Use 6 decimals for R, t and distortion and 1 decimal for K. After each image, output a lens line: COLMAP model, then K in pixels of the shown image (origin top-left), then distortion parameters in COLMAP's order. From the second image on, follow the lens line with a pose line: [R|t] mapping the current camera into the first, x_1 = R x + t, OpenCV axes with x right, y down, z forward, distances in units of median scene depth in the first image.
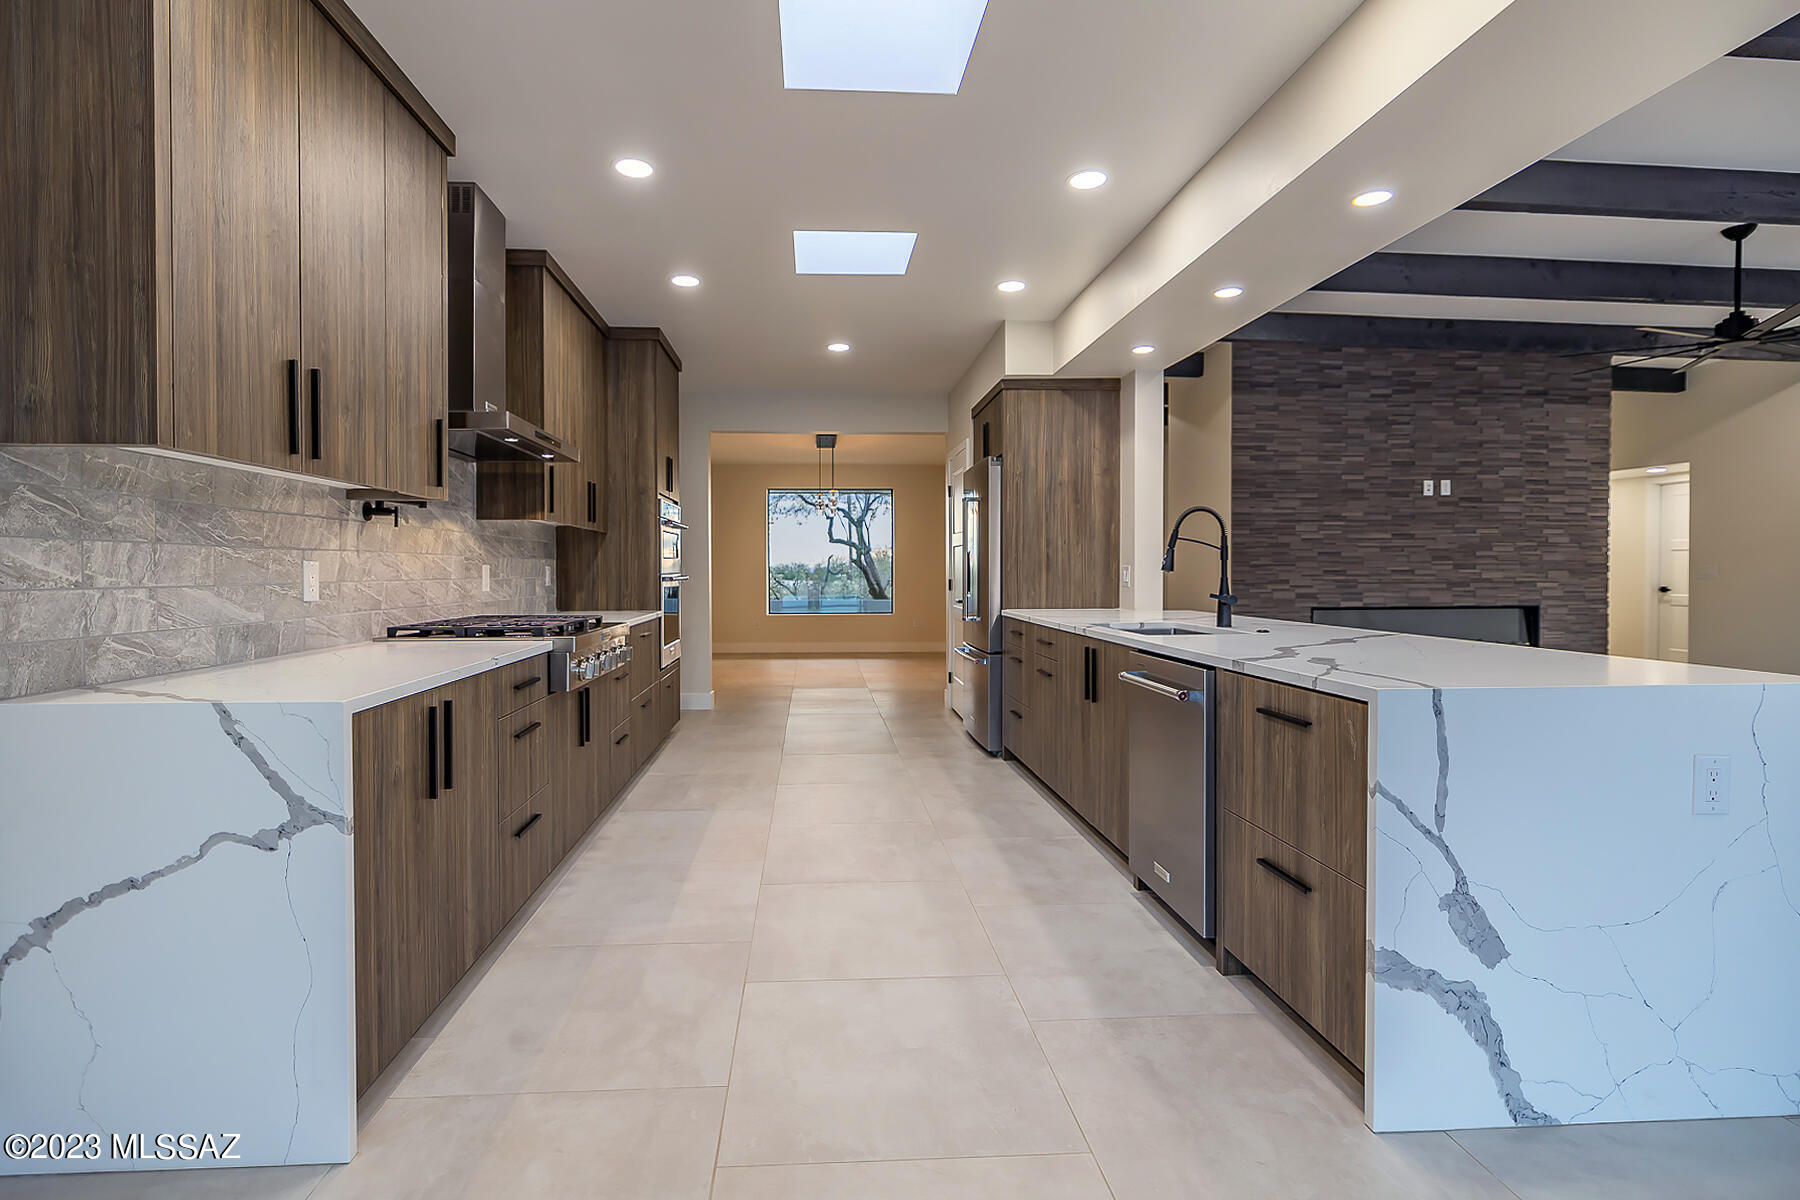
lens RADIAL K [[872.2, 0, 890.7], [0, 872.2, 585.6], [0, 0, 1]] dist [-0.005203, -0.000846]
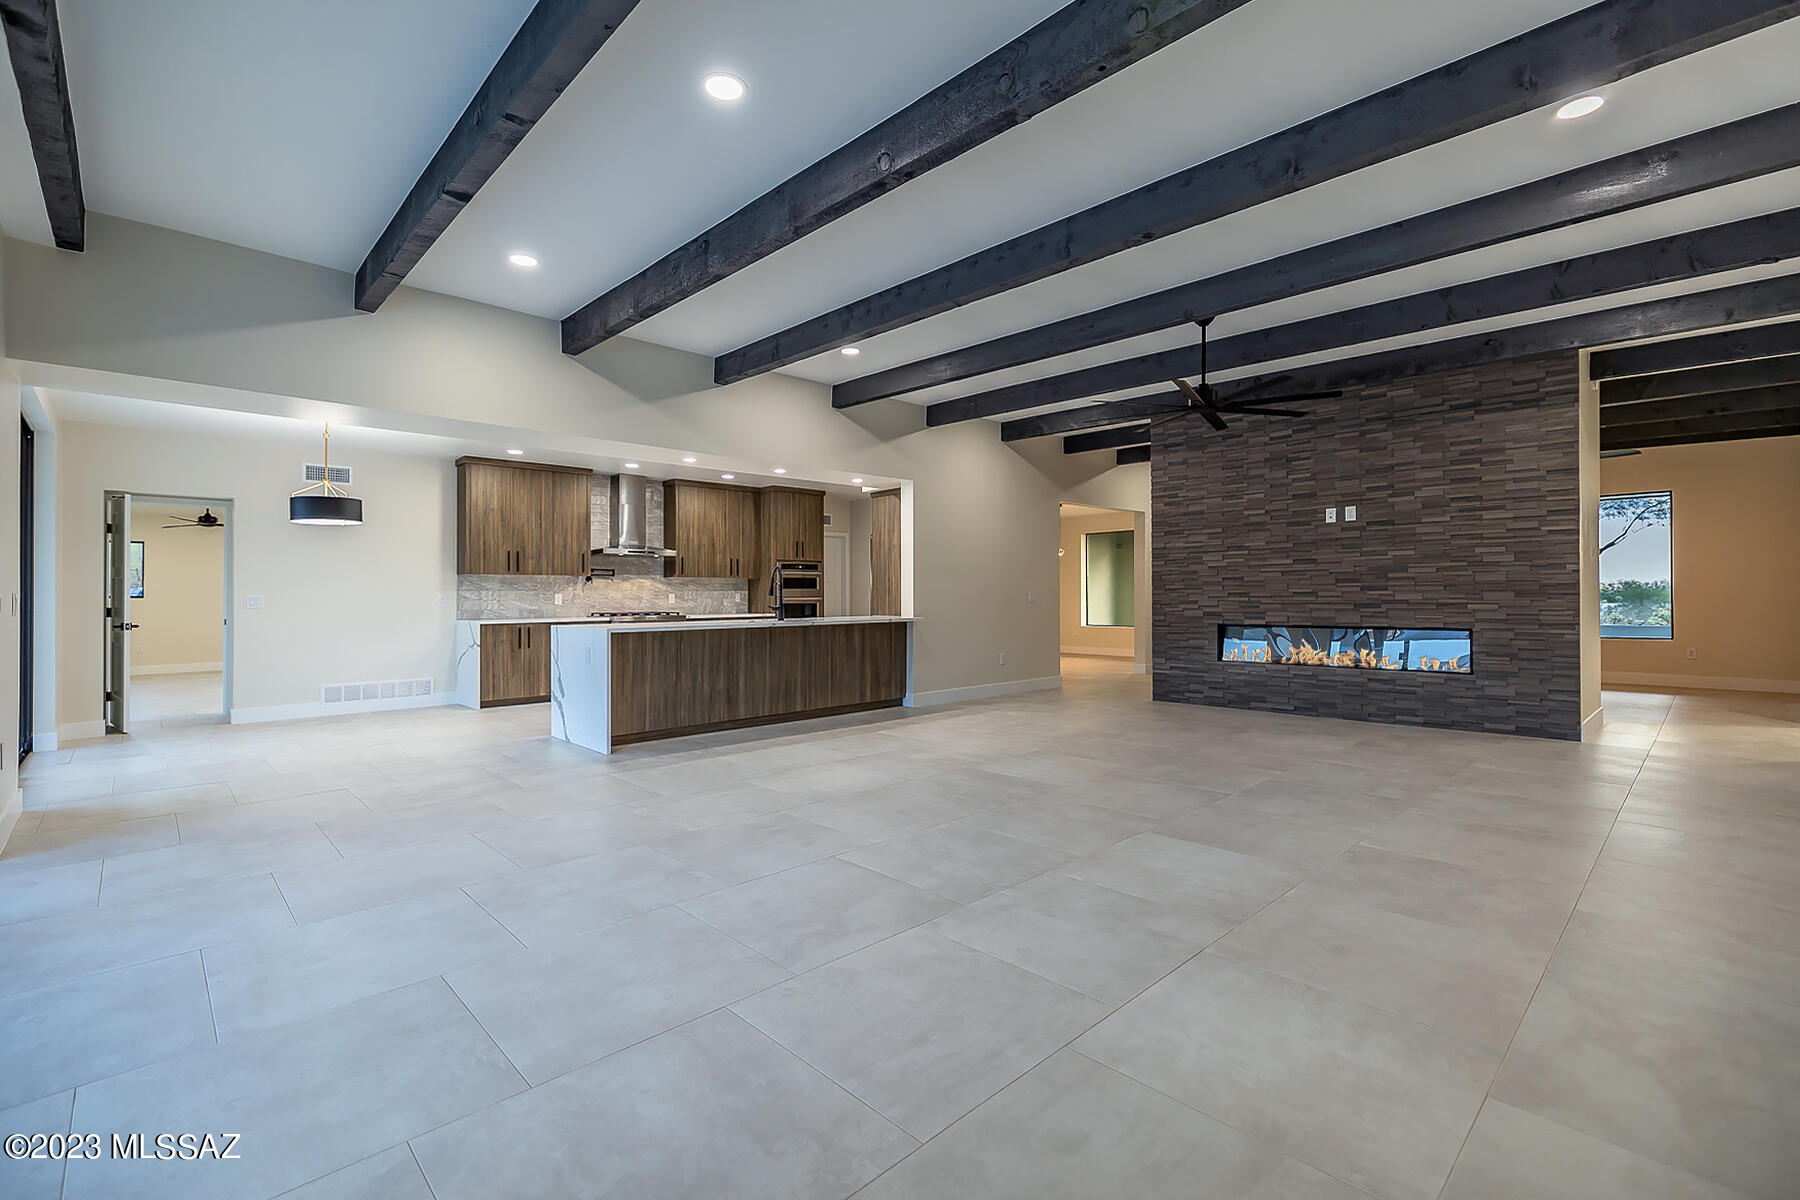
lens RADIAL K [[783.3, 0, 913.1], [0, 783.3, 592.5], [0, 0, 1]] dist [-0.000020, 0.000072]
pose [[0.653663, -0.005871, -0.756763, 1.013461], [-0.008122, 0.999858, -0.014772, 0.001195], [0.756743, 0.015802, 0.653522, -0.019163]]
